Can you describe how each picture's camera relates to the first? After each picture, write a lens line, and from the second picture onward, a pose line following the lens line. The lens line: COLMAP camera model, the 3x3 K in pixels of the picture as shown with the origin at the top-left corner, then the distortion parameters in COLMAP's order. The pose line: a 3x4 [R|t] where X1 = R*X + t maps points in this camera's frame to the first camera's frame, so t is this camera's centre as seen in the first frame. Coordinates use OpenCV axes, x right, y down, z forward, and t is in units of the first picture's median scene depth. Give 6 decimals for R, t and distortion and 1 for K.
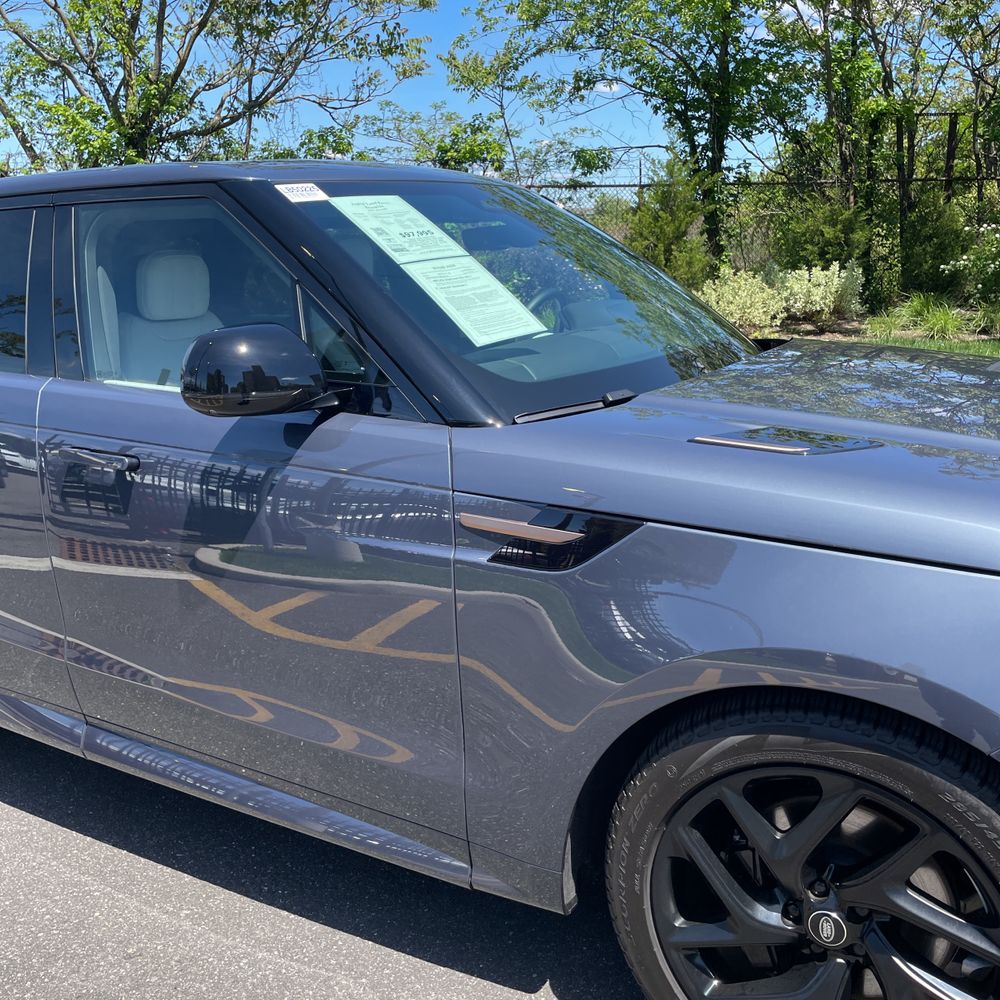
lens RADIAL K [[1005.1, 0, 483.6], [0, 1005.1, 489.9], [0, 0, 1]] dist [0.040884, -0.015672]
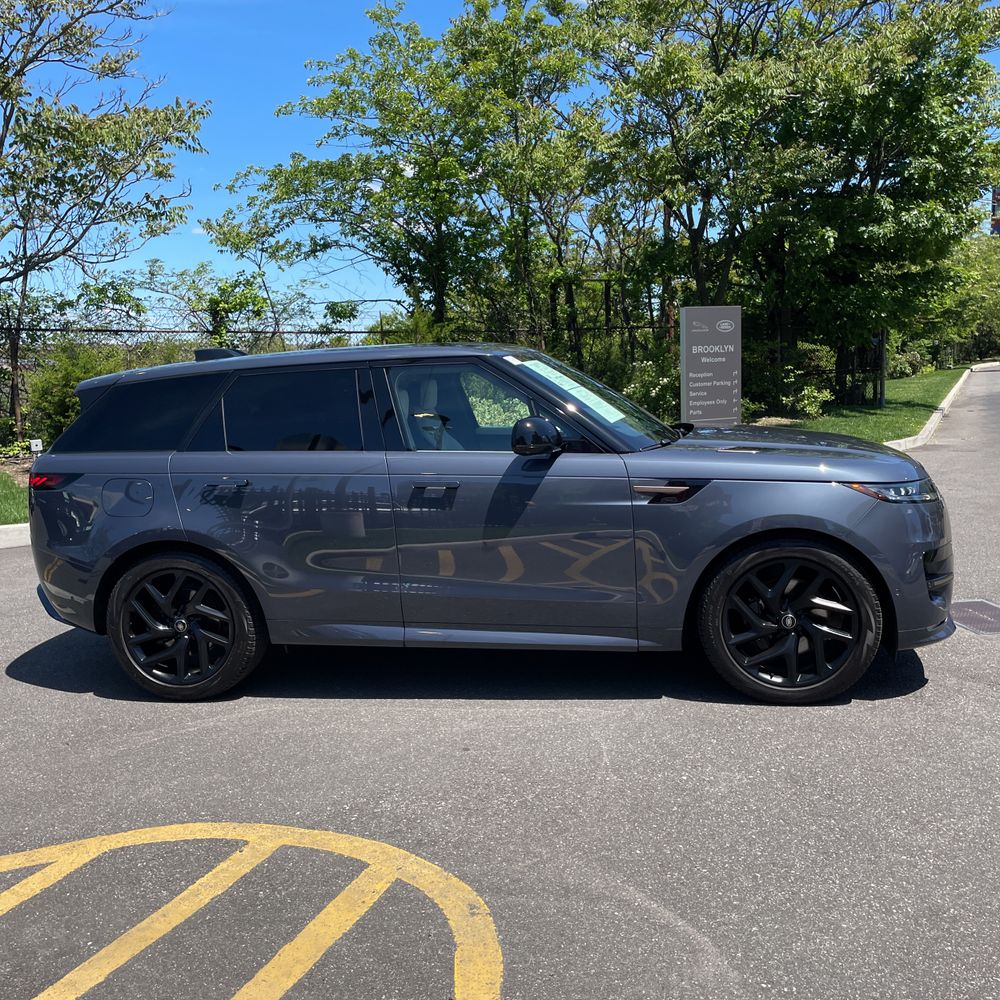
lens RADIAL K [[1003.6, 0, 474.7], [0, 1003.6, 496.1], [0, 0, 1]] dist [0.089715, -0.137486]
pose [[0.943843, -0.055862, 0.325639, -0.148334], [0.095176, 0.989794, -0.106066, 0.033734], [-0.316390, 0.131103, 0.939526, -0.149905]]
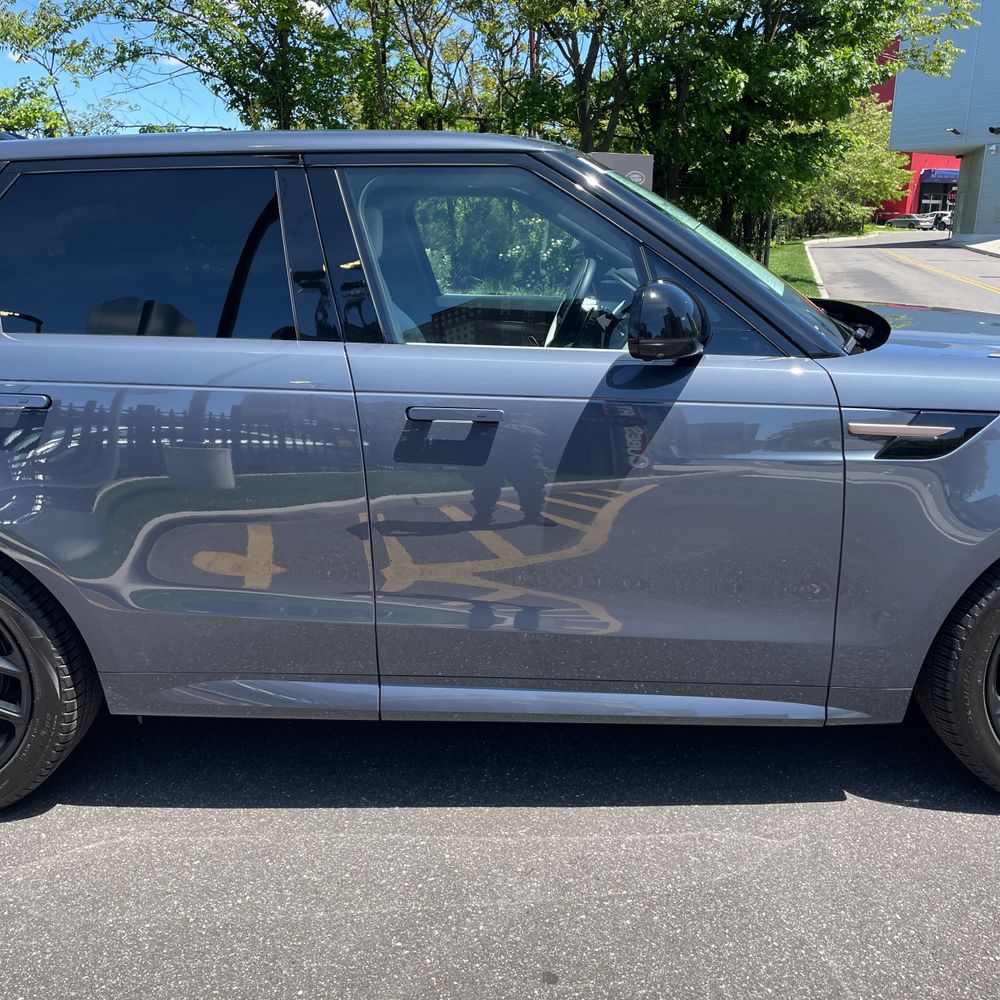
lens RADIAL K [[1003.6, 0, 474.7], [0, 1003.6, 496.1], [0, 0, 1]] dist [0.089715, -0.137486]
pose [[0.873394, -0.104065, 0.475766, -0.129783], [0.096181, 0.994520, 0.040969, 0.001917], [-0.477423, 0.009978, 0.878617, 0.011800]]
